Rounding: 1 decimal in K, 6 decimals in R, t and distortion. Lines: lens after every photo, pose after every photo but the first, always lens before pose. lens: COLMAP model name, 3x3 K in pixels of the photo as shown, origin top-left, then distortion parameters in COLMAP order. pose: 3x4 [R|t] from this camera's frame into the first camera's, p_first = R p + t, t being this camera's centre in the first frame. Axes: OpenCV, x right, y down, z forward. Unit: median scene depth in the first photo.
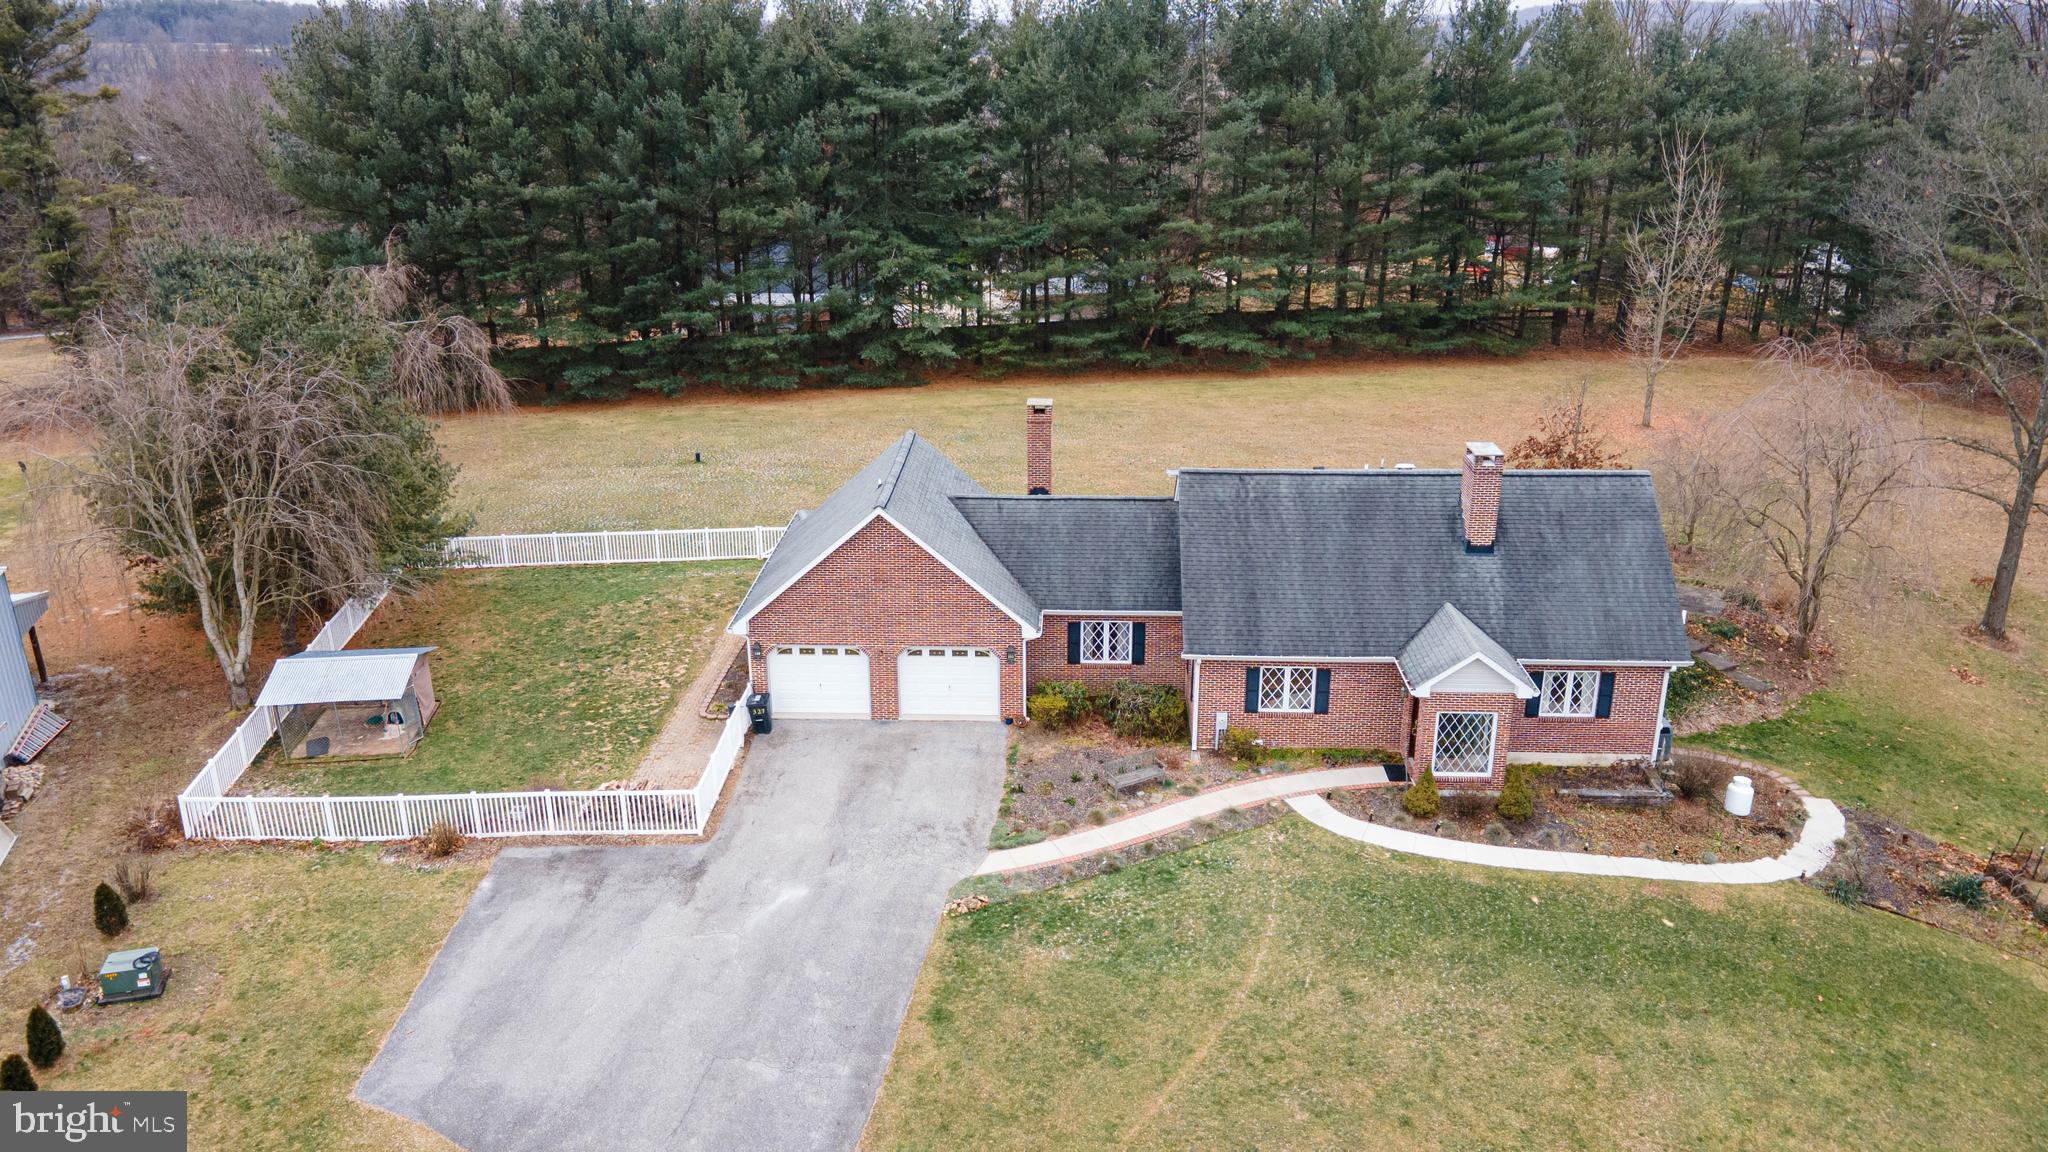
lens RADIAL K [[1487.5, 0, 1025.0], [0, 1487.5, 564.3], [0, 0, 1]] dist [0.028636, 0.035890]
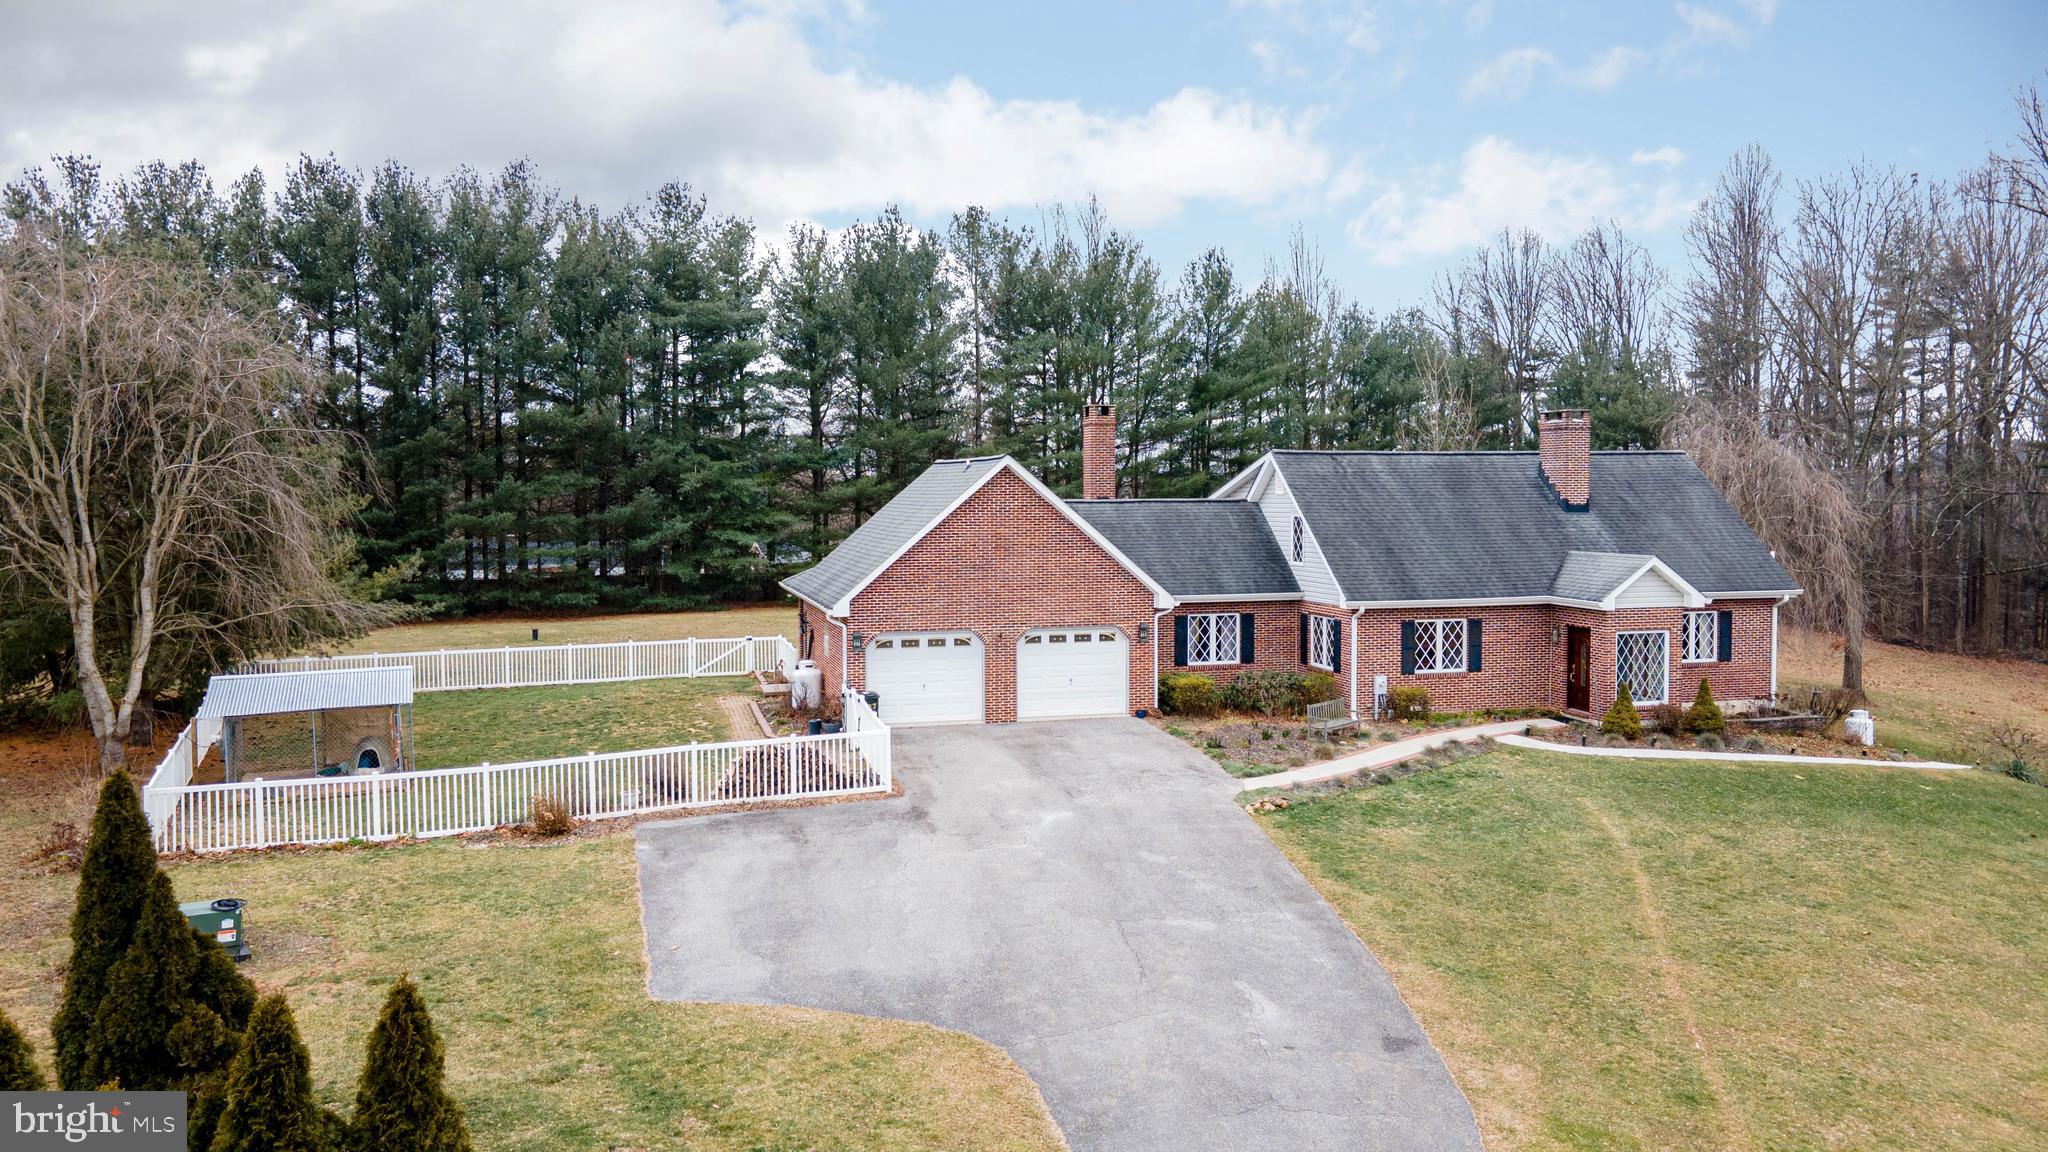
lens RADIAL K [[1487.5, 0, 1025.0], [0, 1487.5, 564.3], [0, 0, 1]] dist [0.028636, 0.035890]
pose [[0.954060, -0.016286, 0.299174, -0.350567], [0.103238, 0.955243, -0.277223, 0.267357], [-0.281269, 0.295373, 0.913040, 0.204435]]
